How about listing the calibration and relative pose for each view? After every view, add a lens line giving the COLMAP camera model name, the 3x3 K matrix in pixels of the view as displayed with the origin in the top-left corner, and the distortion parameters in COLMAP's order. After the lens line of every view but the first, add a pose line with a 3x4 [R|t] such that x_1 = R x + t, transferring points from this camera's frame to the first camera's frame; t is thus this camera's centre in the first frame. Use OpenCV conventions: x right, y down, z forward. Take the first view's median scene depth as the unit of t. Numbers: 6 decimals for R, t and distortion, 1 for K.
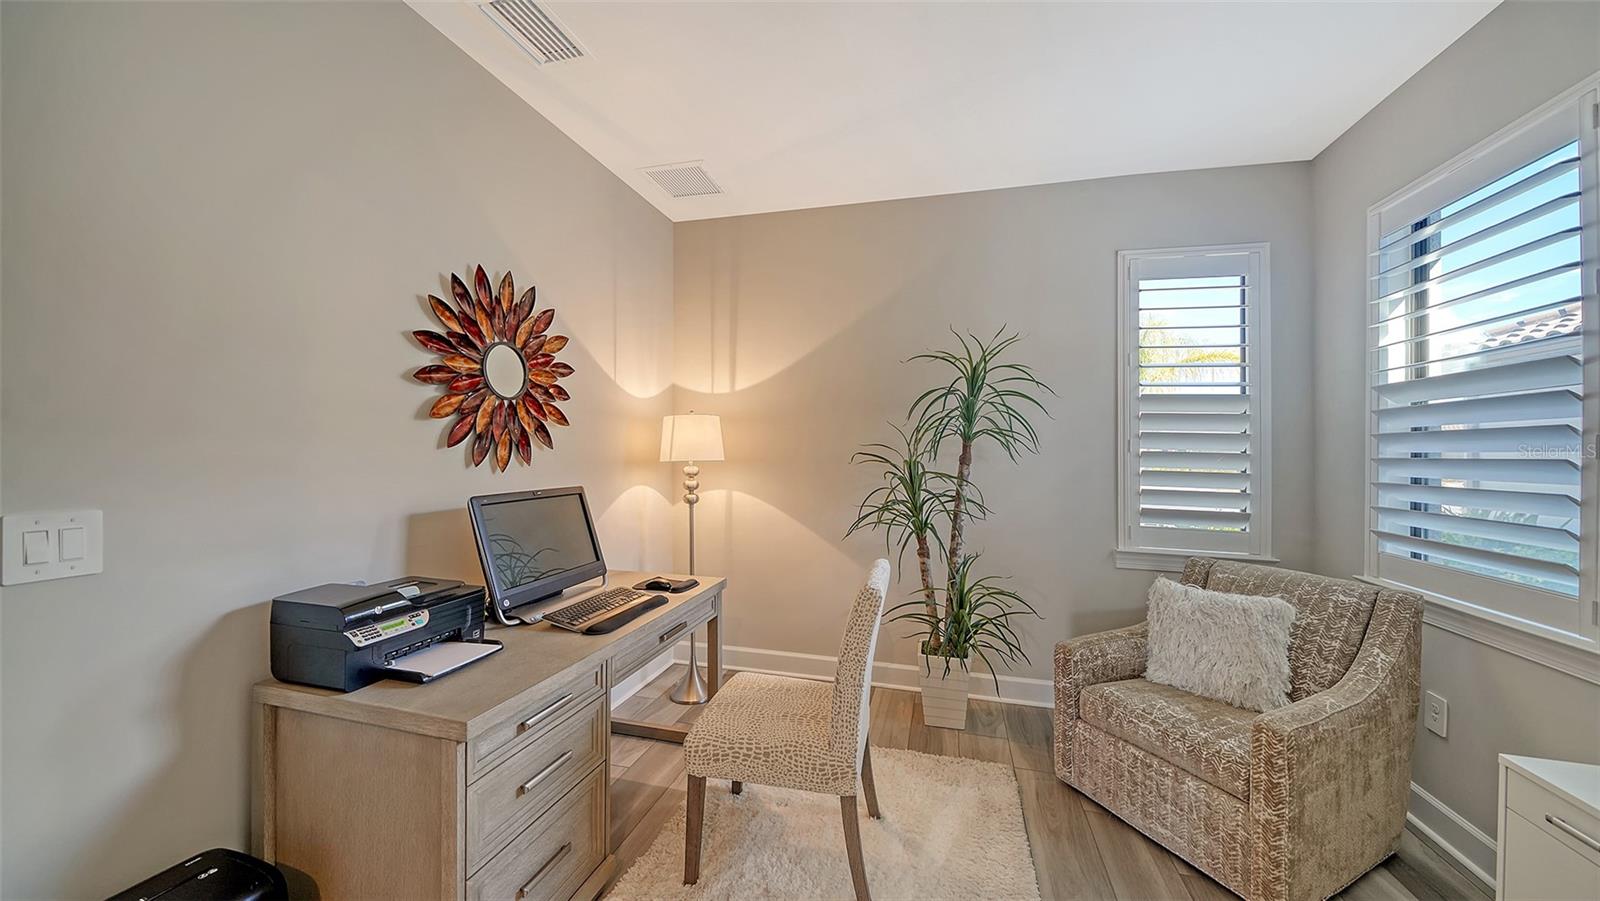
lens RADIAL K [[574.2, 0, 793.8], [0, 574.2, 460.2], [0, 0, 1]] dist [0.002656, -0.002056]
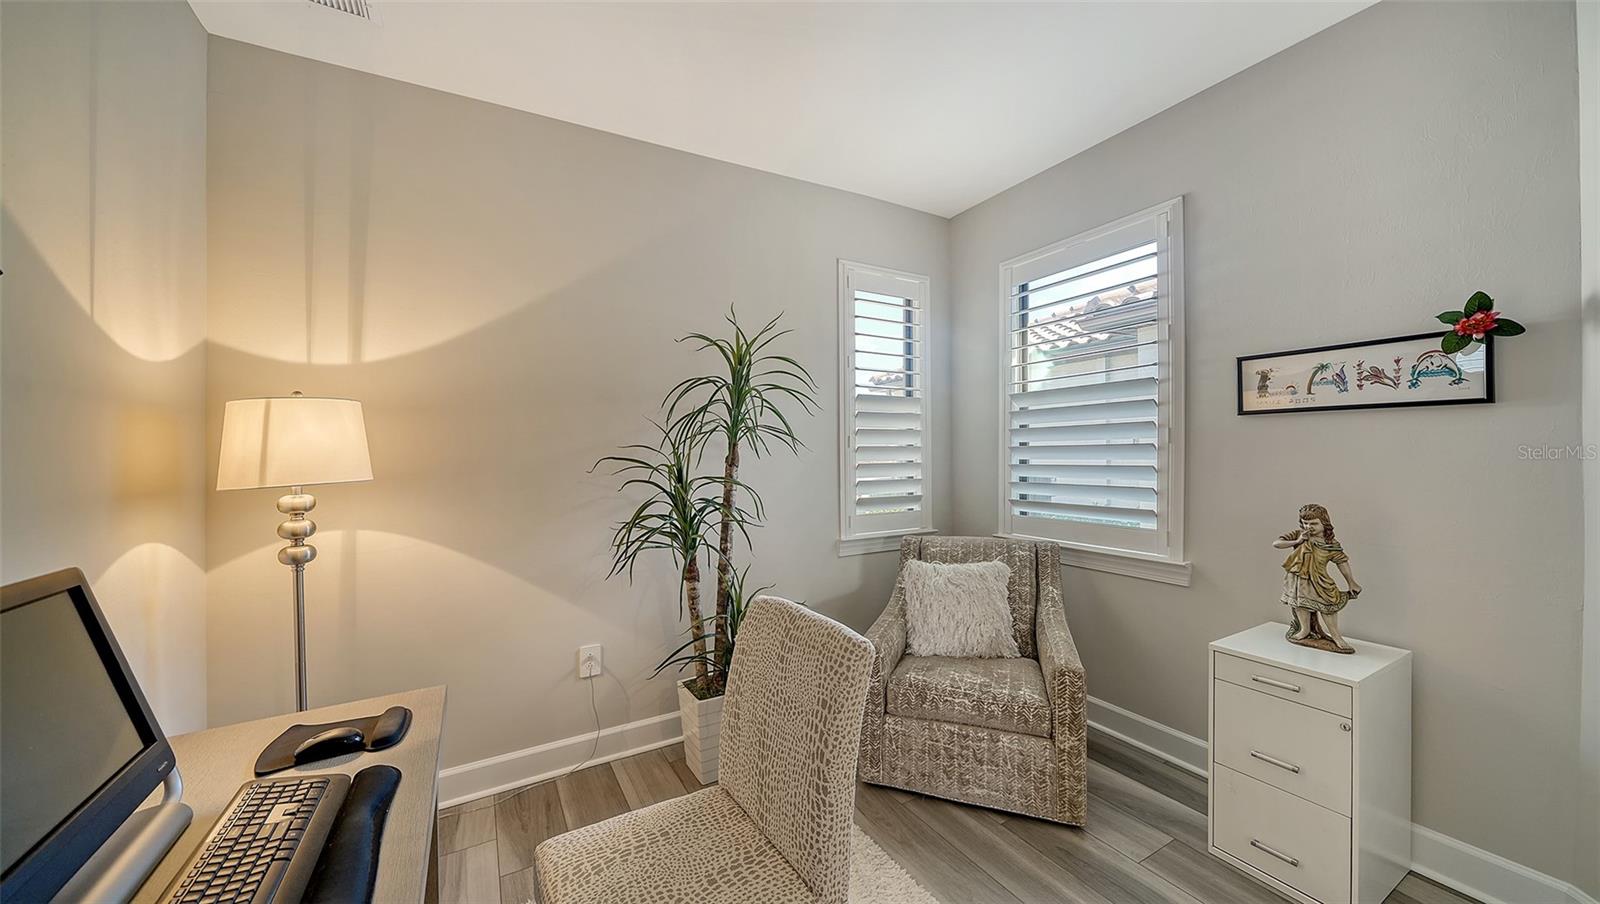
lens RADIAL K [[572.5, 0, 800.6], [0, 572.5, 449.0], [0, 0, 1]] dist [0.001602, -0.000030]
pose [[0.706071, -0.026488, 0.707645, -0.307949], [0.041830, 0.999115, -0.004339, -0.013633], [-0.706904, 0.032665, 0.706555, 0.393096]]
